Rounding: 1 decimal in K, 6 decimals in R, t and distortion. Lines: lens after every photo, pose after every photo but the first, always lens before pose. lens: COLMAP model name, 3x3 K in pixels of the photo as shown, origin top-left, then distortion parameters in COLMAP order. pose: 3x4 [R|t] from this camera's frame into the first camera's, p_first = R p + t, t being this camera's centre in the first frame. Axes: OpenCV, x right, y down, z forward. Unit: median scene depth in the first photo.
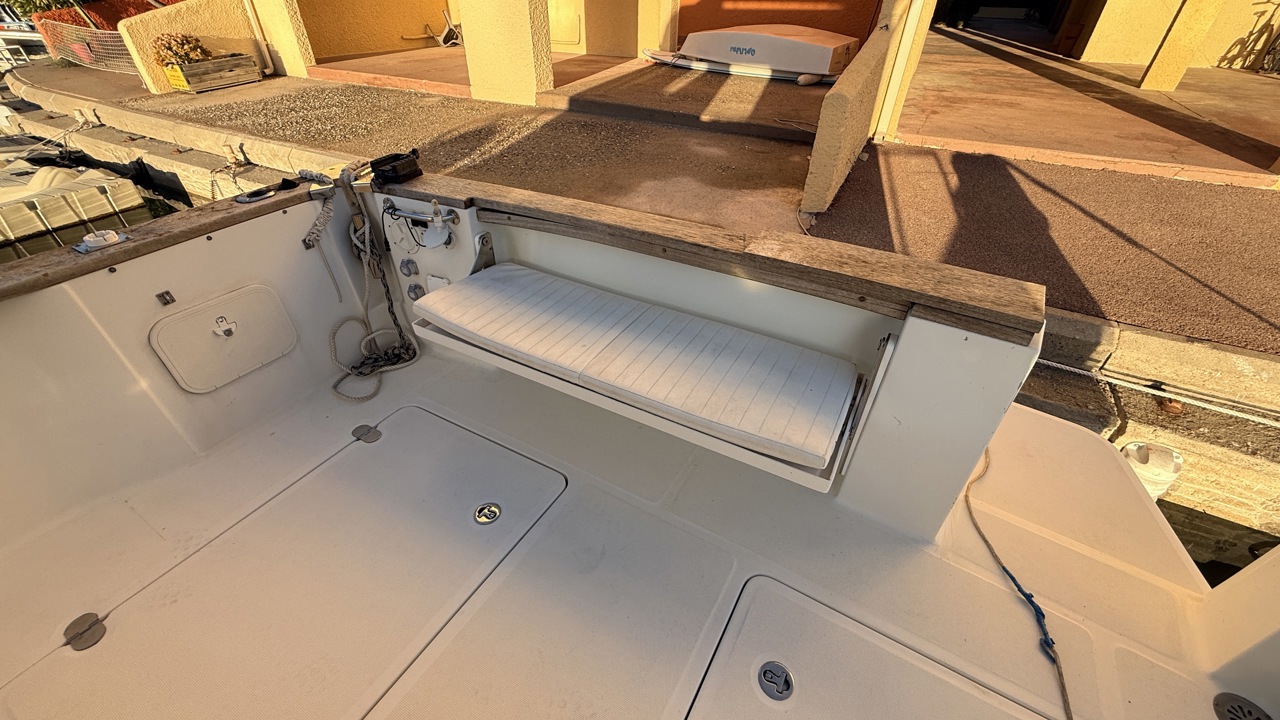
lens RADIAL K [[511.1, 0, 637.0], [0, 511.1, 361.5], [0, 0, 1]] dist [0.000371, 0.000080]
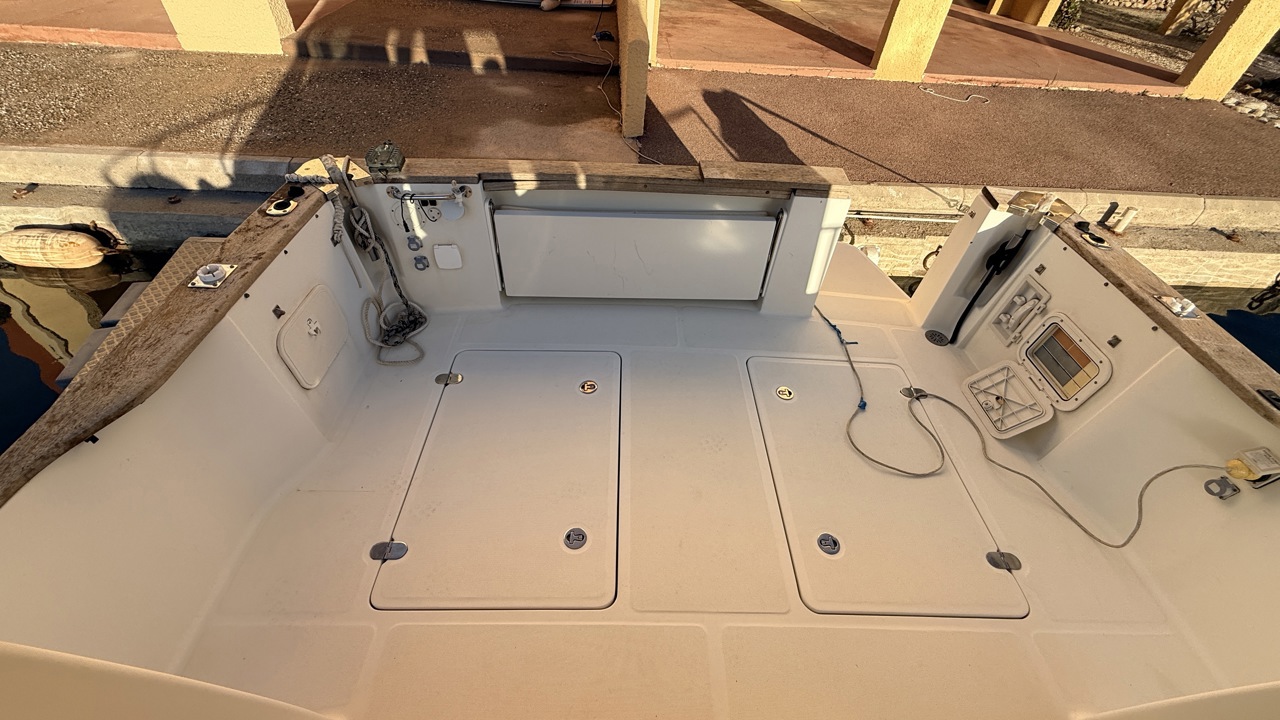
lens RADIAL K [[511.1, 0, 637.0], [0, 511.1, 361.5], [0, 0, 1]] dist [0.000371, 0.000080]
pose [[0.858393, -0.324489, 0.397326, -0.550649], [0.264554, 0.943600, 0.199072, -0.024572], [-0.439513, -0.065768, 0.895825, -0.293151]]
